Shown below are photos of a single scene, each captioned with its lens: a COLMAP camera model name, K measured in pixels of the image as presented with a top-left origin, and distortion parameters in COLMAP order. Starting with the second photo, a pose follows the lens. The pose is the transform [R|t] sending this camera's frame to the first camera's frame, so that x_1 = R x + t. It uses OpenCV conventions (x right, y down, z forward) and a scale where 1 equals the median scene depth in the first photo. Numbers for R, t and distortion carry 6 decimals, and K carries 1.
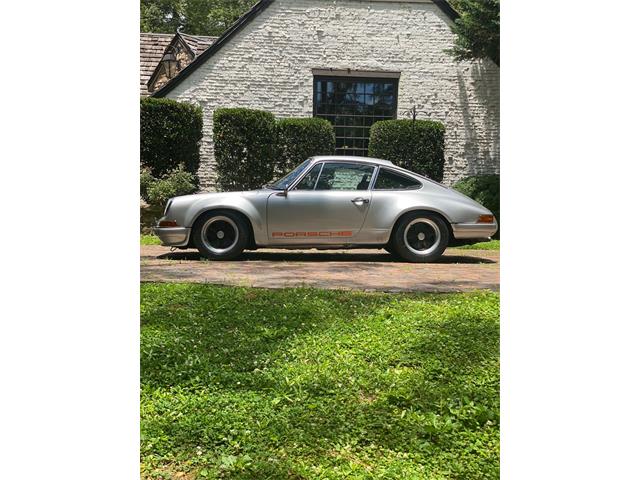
lens RADIAL K [[689.3, 0, 317.4], [0, 689.3, 295.9], [0, 0, 1]] dist [0.096363, -0.043976]
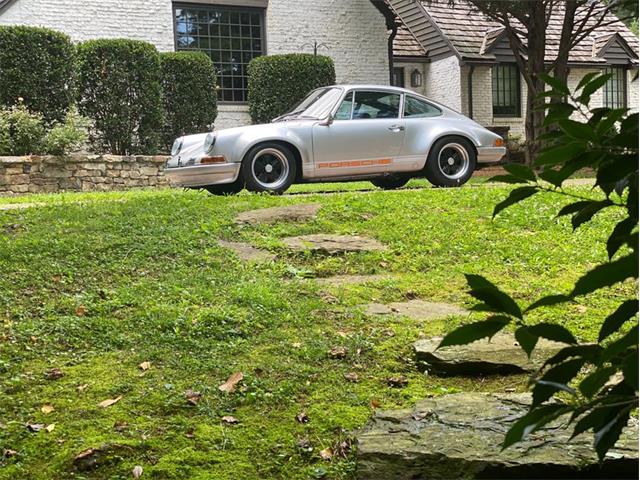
lens RADIAL K [[928.3, 0, 318.9], [0, 928.3, 285.2], [0, 0, 1]] dist [0.097089, -0.122478]
pose [[0.924037, -0.092709, 0.370892, -0.312528], [0.098671, 0.995116, 0.002912, 0.040856], [-0.369351, 0.033905, 0.928671, -0.112573]]
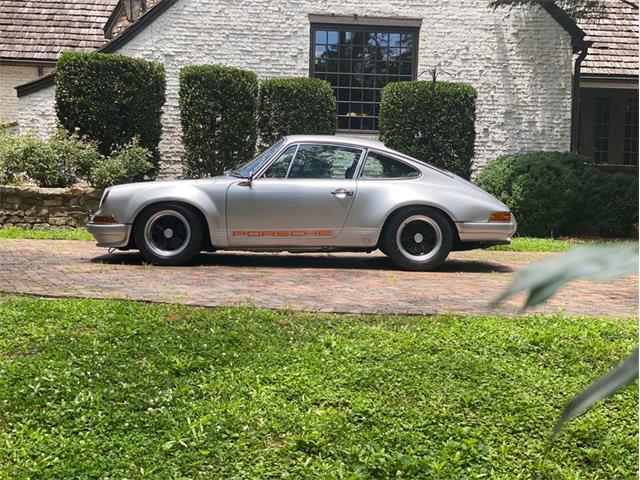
lens RADIAL K [[913.4, 0, 323.2], [0, 913.4, 298.8], [0, 0, 1]] dist [0.090571, -0.018981]
pose [[0.999771, 0.011224, -0.018202, 0.033260], [-0.011221, 0.999937, 0.000245, -0.007945], [0.018203, -0.000040, 0.999834, -0.035429]]
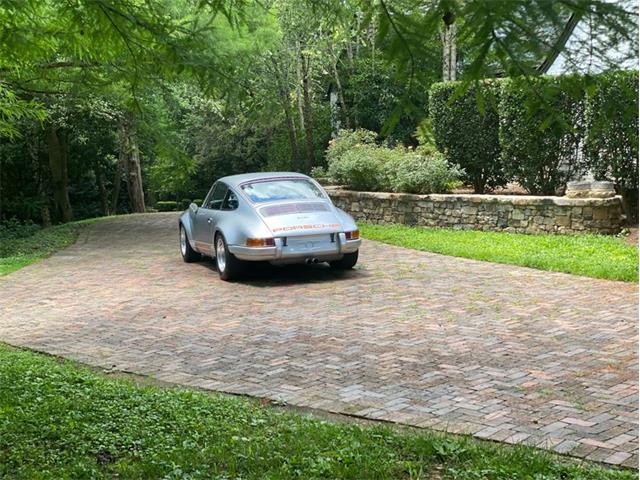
lens RADIAL K [[983.4, 0, 323.0], [0, 983.4, 256.0], [0, 0, 1]] dist [0.123862, -0.058359]
pose [[0.300835, 0.074867, -0.950733, 0.913128], [-0.062005, 0.996340, 0.058838, -0.102594], [0.951658, 0.041249, 0.304376, 0.385091]]
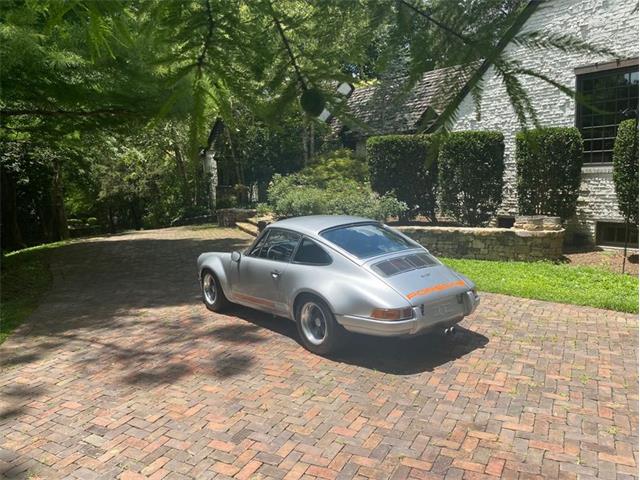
lens RADIAL K [[491.4, 0, 313.0], [0, 491.4, 240.4], [0, 0, 1]] dist [0.017073, -0.005956]
pose [[0.587273, 0.058960, -0.807239, 0.351065], [-0.044540, 0.998186, 0.040504, -0.118287], [0.808163, 0.012168, 0.588834, 0.360859]]
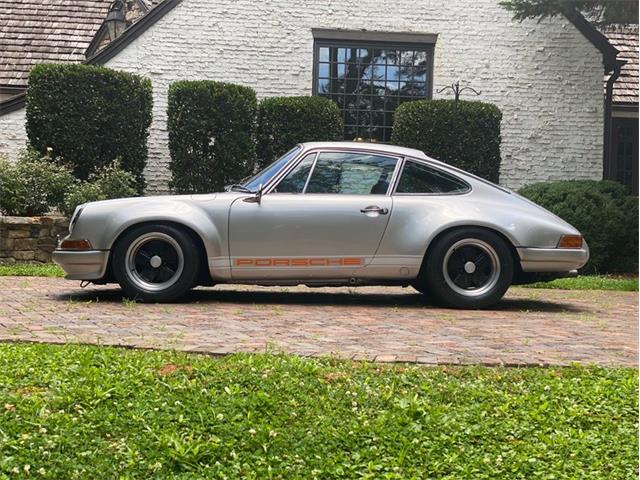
lens RADIAL K [[928.3, 0, 318.9], [0, 928.3, 285.2], [0, 0, 1]] dist [0.097089, -0.122478]
pose [[0.999925, 0.010377, -0.006524, 0.008985], [-0.010781, 0.997809, -0.065280, -0.006577], [0.005832, 0.065346, 0.997846, 0.079017]]
